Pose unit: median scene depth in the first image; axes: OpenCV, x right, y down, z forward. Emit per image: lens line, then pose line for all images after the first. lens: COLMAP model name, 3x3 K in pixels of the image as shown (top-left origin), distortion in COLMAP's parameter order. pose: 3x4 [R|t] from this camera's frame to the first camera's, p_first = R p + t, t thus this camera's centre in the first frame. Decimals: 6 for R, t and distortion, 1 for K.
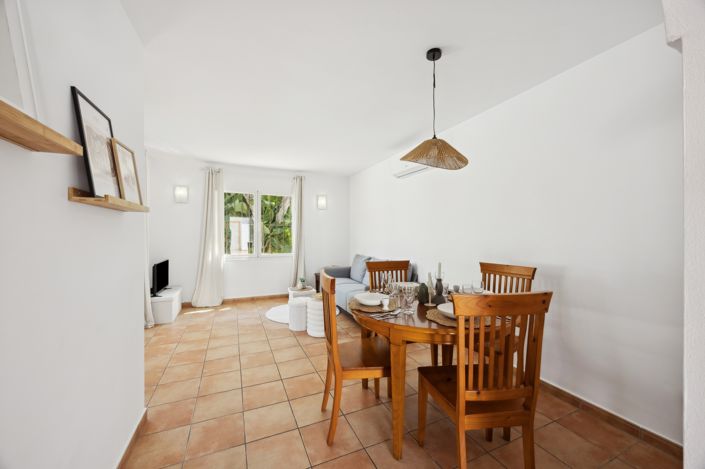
lens RADIAL K [[268.2, 0, 349.0], [0, 268.2, 236.6], [0, 0, 1]] dist [0.000165, 0.000015]
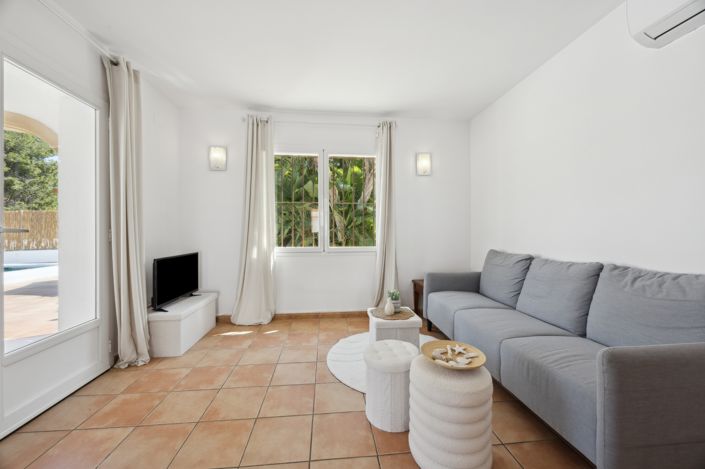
lens RADIAL K [[267.0, 0, 351.2], [0, 267.0, 233.2], [0, 0, 1]] dist [-0.000606, -0.000144]
pose [[0.951764, -0.002758, -0.306817, -0.086505], [0.001625, 0.999991, -0.003949, 0.037507], [0.306825, 0.003260, 0.951760, 0.447650]]
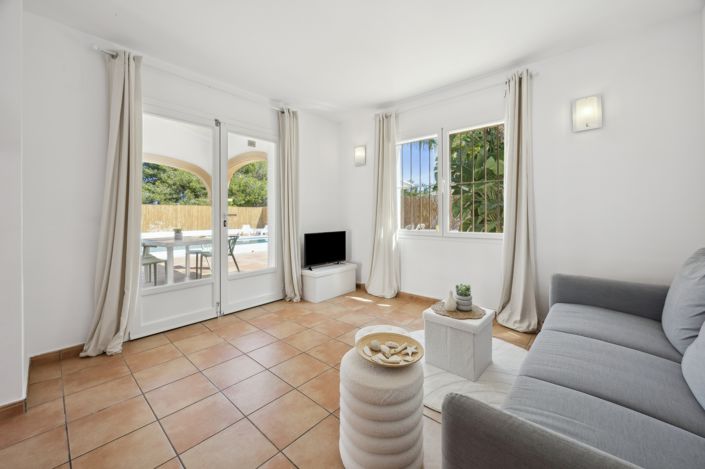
lens RADIAL K [[272.5, 0, 350.7], [0, 272.5, 217.4], [0, 0, 1]] dist [-0.000499, 0.000041]
pose [[0.421403, 0.000952, -0.906873, 0.149297], [-0.003998, 0.999992, -0.000808, 0.037816], [0.906865, 0.003966, 0.421403, 0.603421]]
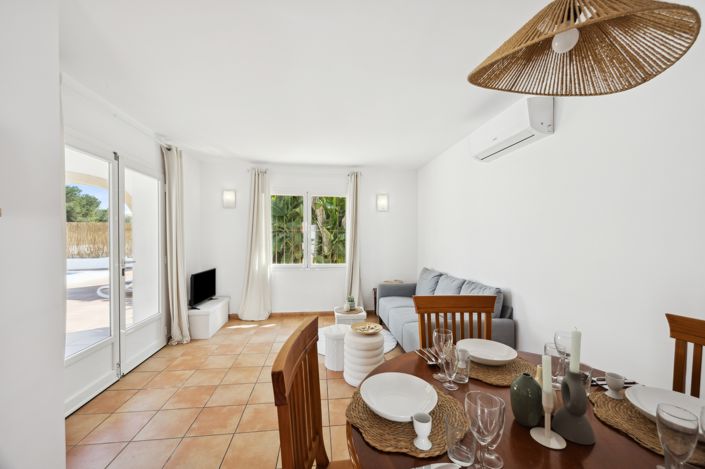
lens RADIAL K [[269.8, 0, 351.0], [0, 269.8, 244.6], [0, 0, 1]] dist [-0.000510, 0.000014]
pose [[0.958134, 0.009445, -0.286164, 0.054247], [-0.005498, 0.999878, 0.014593, -0.013735], [0.286267, -0.012409, 0.958070, 0.214783]]
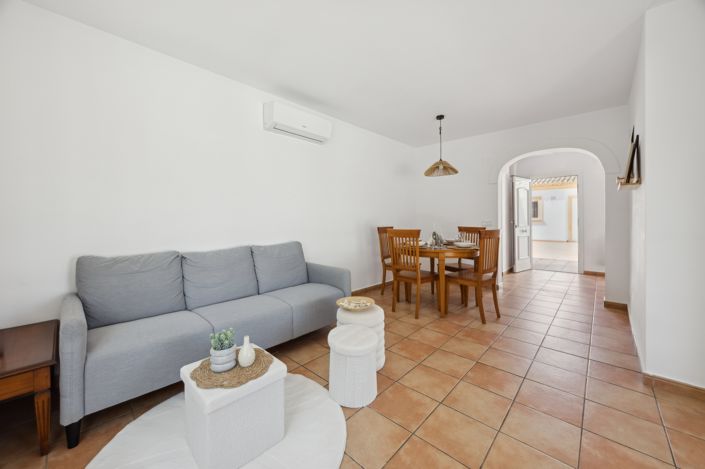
lens RADIAL K [[272.5, 0, 350.7], [0, 272.5, 217.4], [0, 0, 1]] dist [-0.000499, 0.000041]
pose [[-0.396849, 0.003803, 0.917876, -0.491956], [0.009333, 0.999956, -0.000107, 0.019591], [-0.917837, 0.008524, -0.396867, 0.938657]]
